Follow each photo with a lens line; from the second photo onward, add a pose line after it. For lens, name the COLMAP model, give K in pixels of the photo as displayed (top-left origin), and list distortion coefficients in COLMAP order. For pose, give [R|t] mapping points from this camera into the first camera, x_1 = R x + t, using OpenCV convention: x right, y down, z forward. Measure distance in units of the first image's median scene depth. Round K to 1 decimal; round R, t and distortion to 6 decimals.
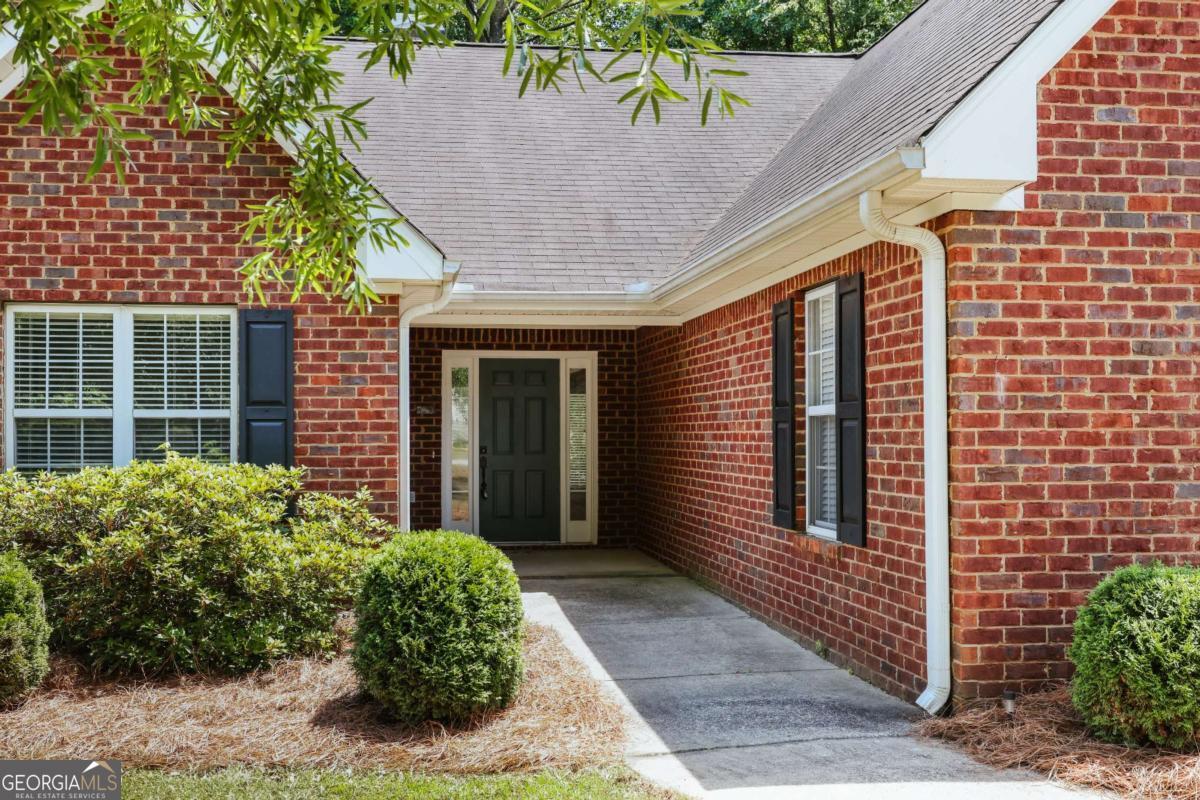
lens RADIAL K [[1199.2, 0, 597.9], [0, 1199.2, 401.1], [0, 0, 1]] dist [-0.013583, 0.000000]
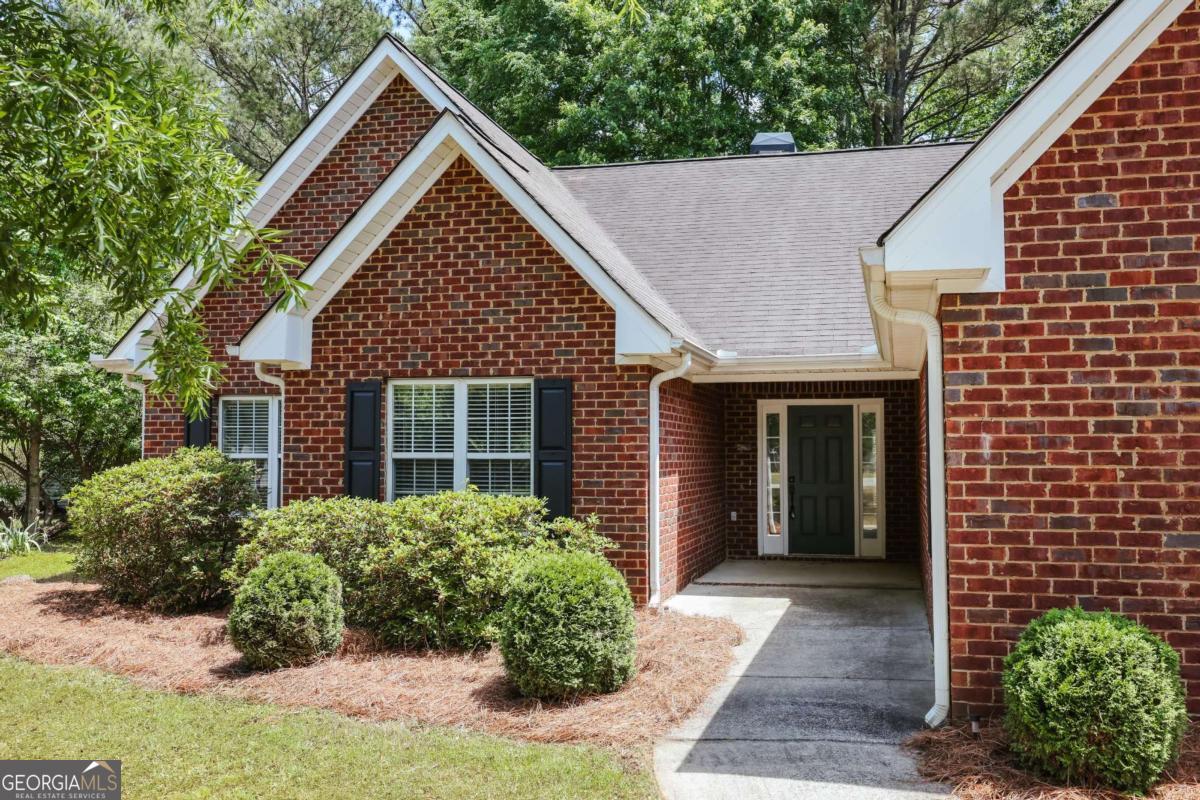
lens RADIAL K [[948.8, 0, 599.0], [0, 948.8, 400.3], [0, 0, 1]] dist [-0.002062, -0.018301]
pose [[0.944192, -0.019085, -0.328841, 0.278794], [0.006291, 0.999183, -0.039927, -0.020428], [0.329334, 0.035630, 0.943541, 0.016603]]
